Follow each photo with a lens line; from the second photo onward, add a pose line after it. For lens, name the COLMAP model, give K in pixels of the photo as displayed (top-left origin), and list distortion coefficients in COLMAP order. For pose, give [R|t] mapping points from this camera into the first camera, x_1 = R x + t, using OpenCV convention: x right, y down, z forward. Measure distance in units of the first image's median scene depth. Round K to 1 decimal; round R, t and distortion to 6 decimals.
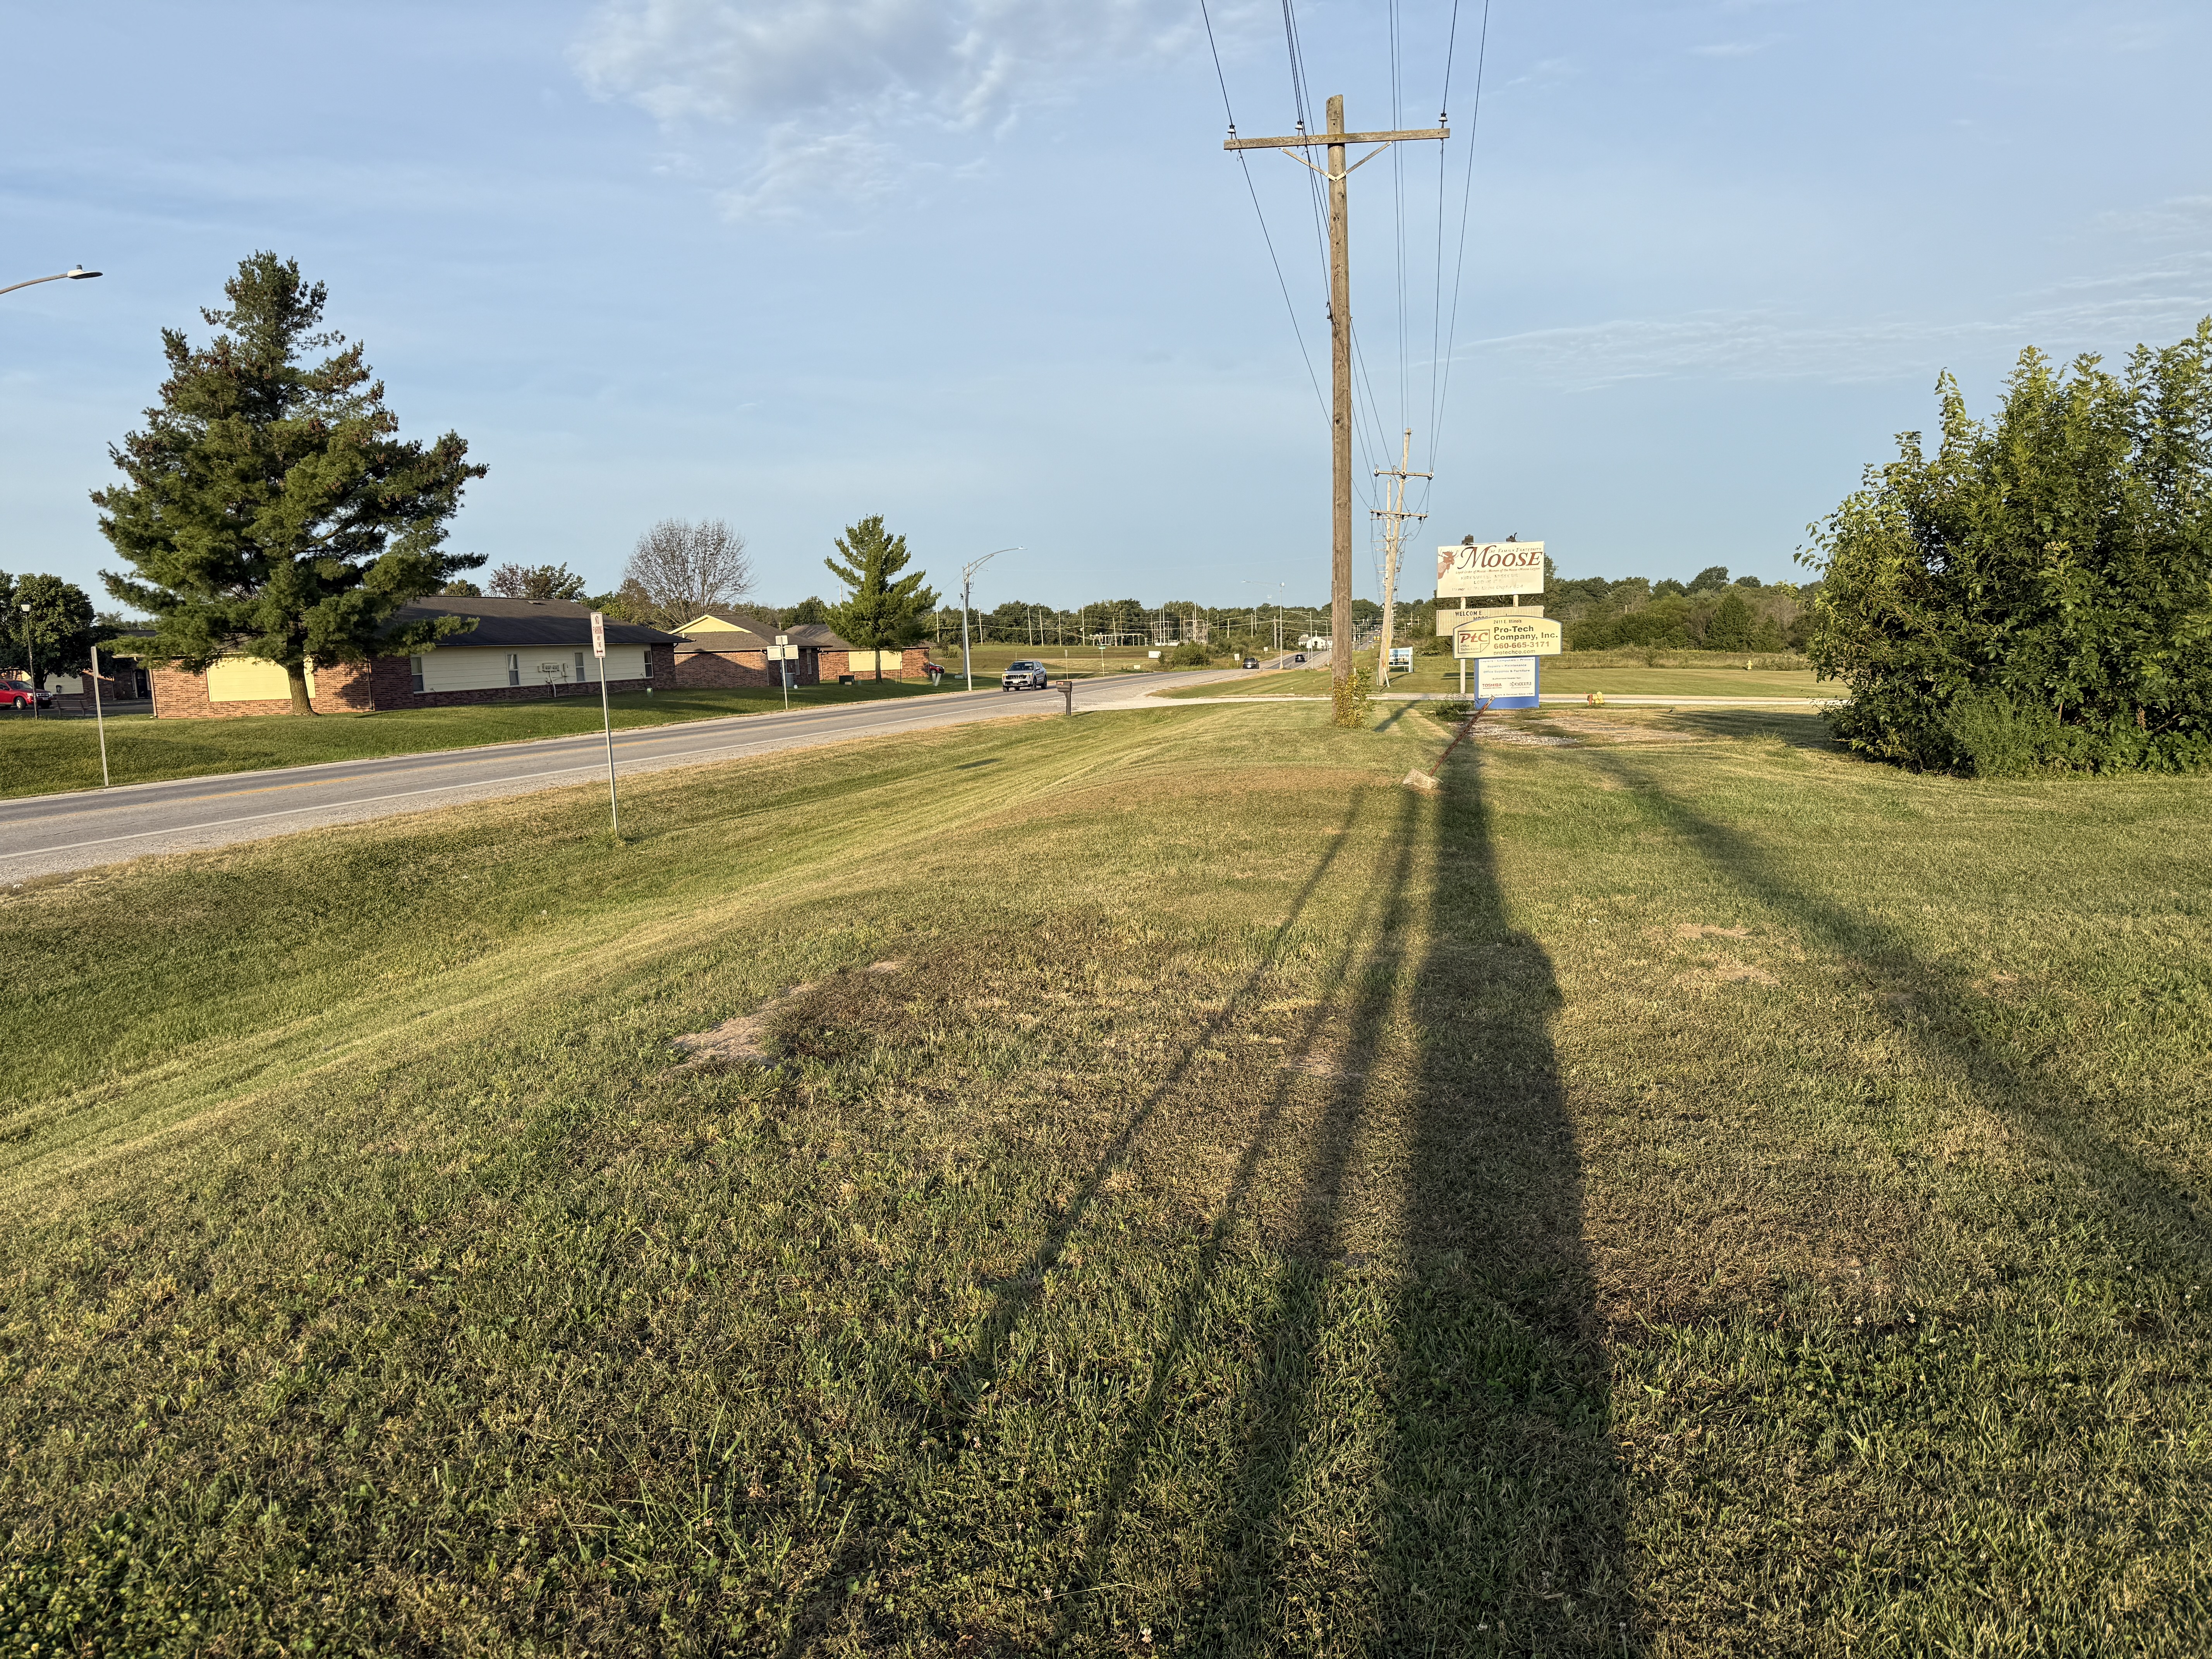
lens RADIAL K [[1530.5, 0, 1051.0], [0, 1530.5, 838.7], [0, 0, 1]] dist [0.099542, -0.171910]
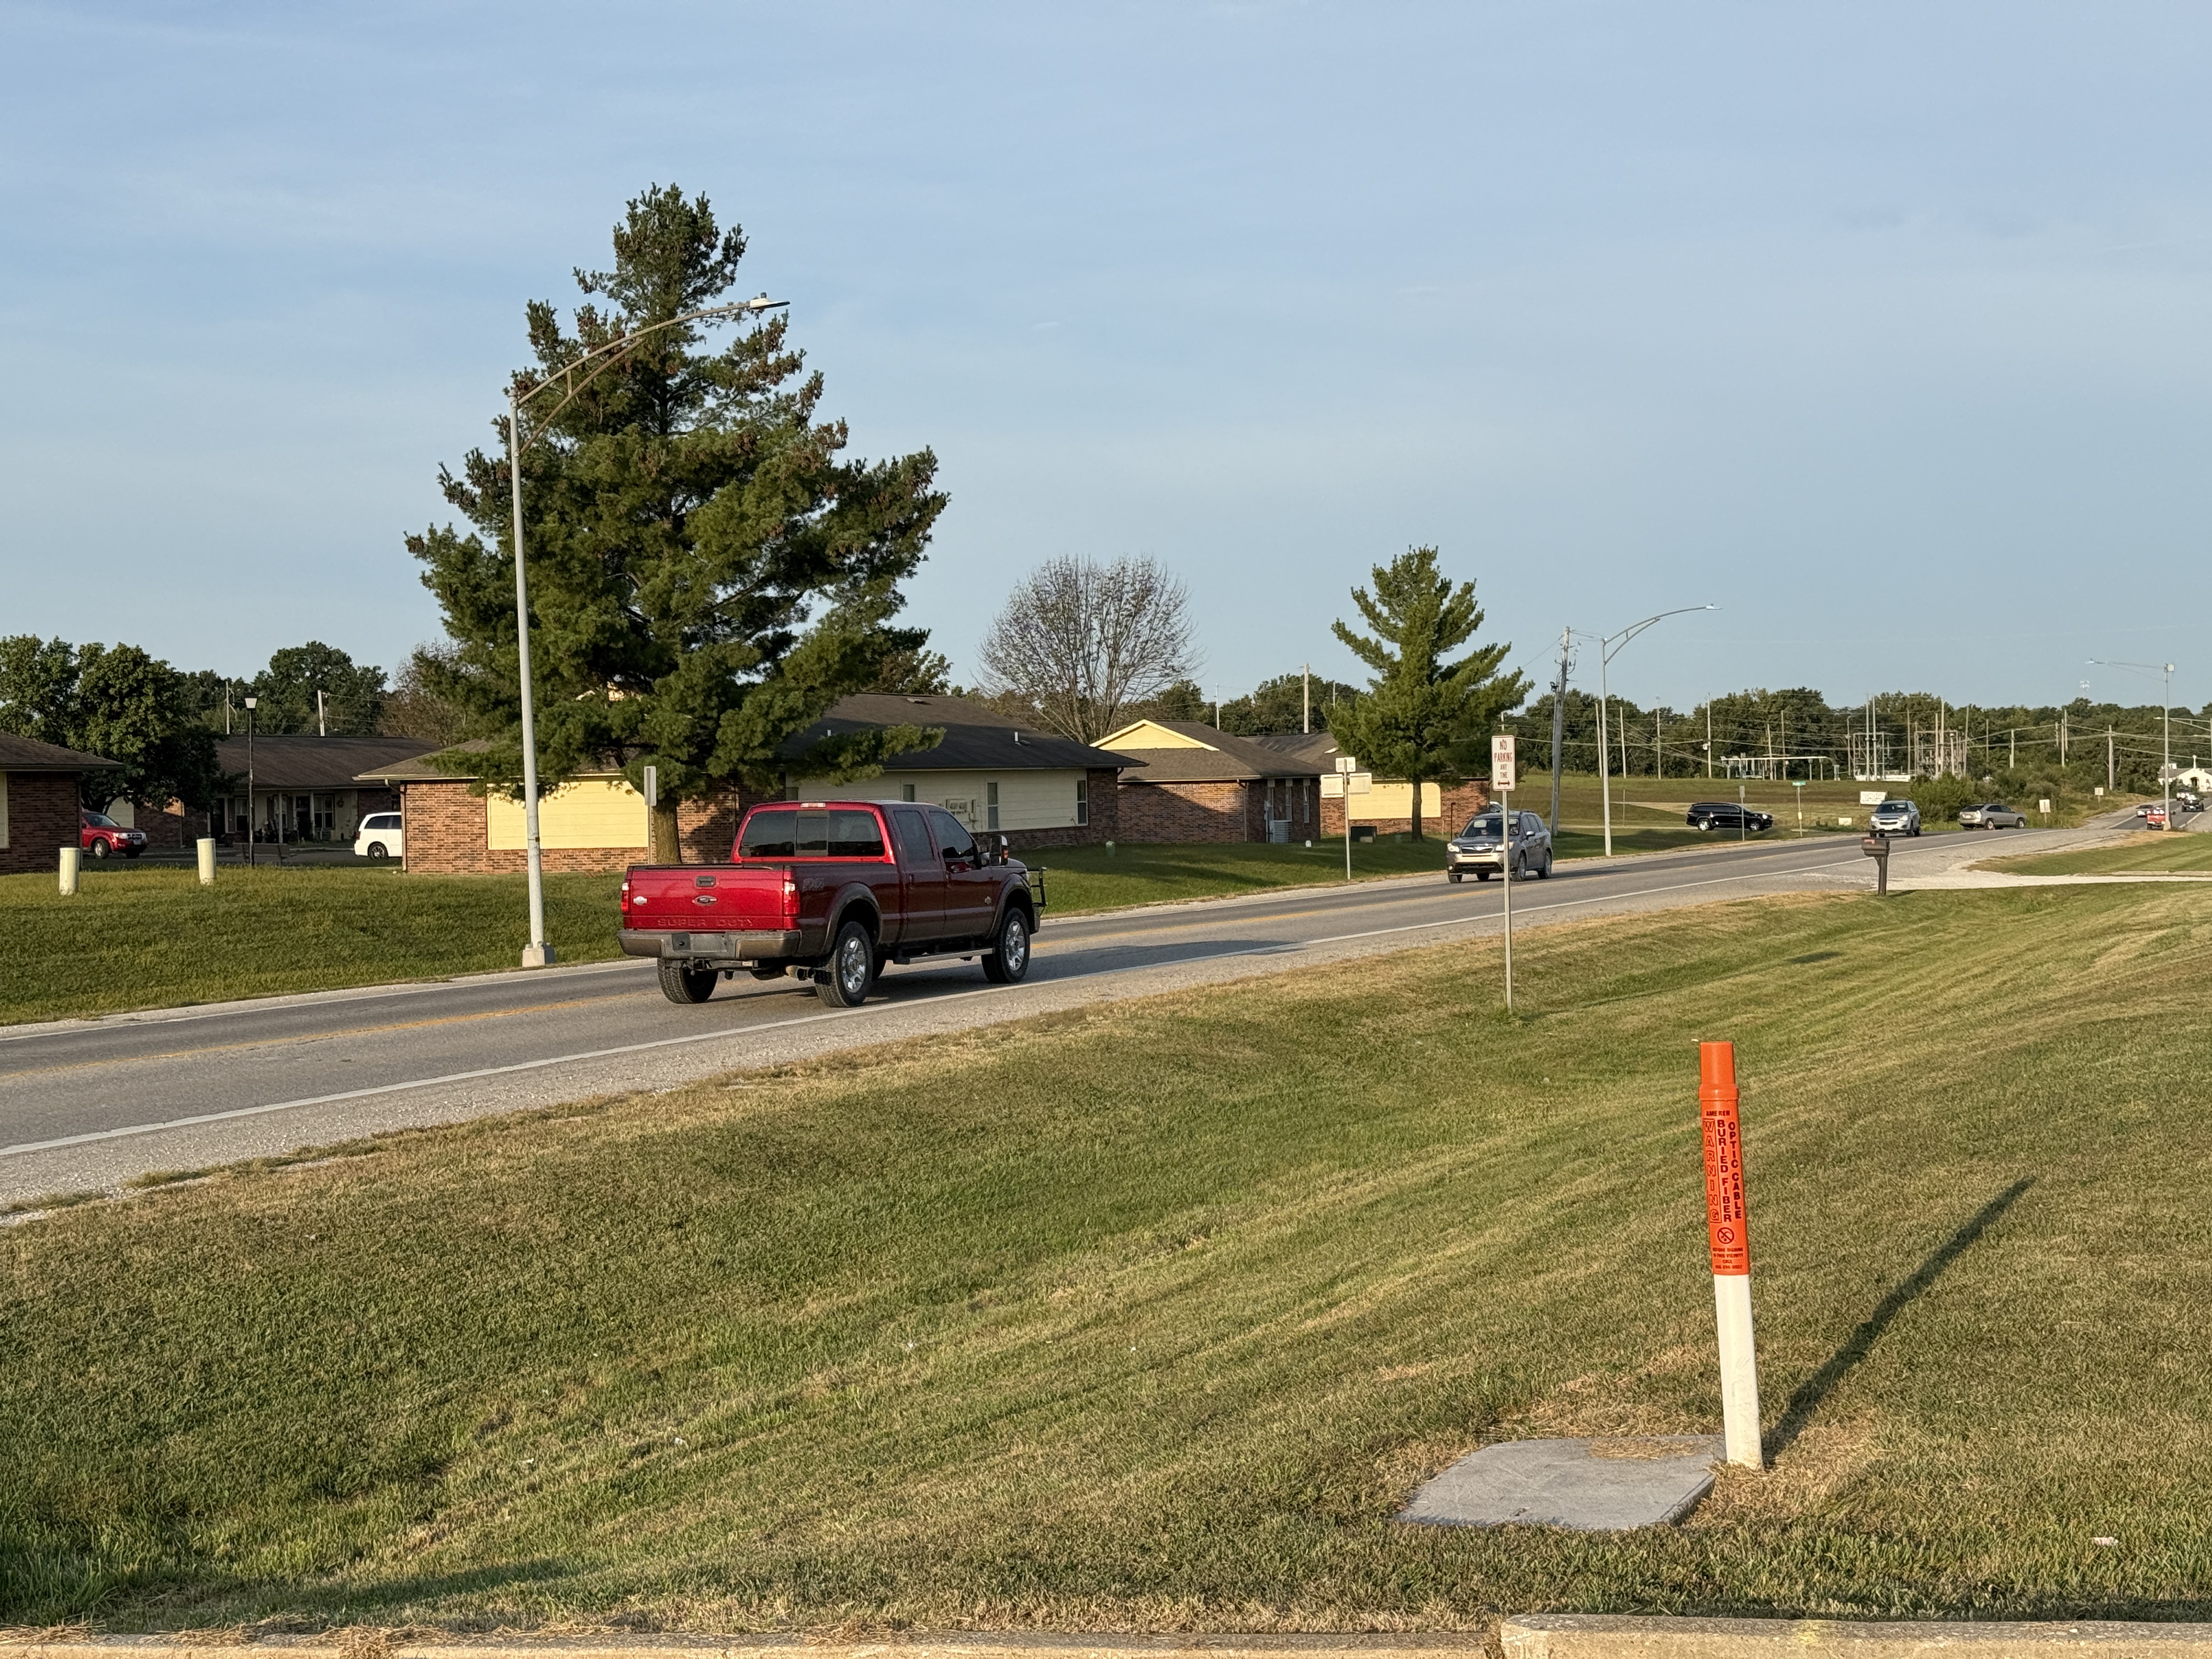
lens RADIAL K [[2955.3, 0, 1106.0], [0, 2955.3, 829.5], [0, 0, 1]] dist [0.281334, -1.657974]
pose [[0.983756, 0.017591, -0.178645, -0.078324], [-0.036483, 0.994010, -0.103024, 0.025449], [0.175763, 0.107868, 0.978505, -0.199316]]
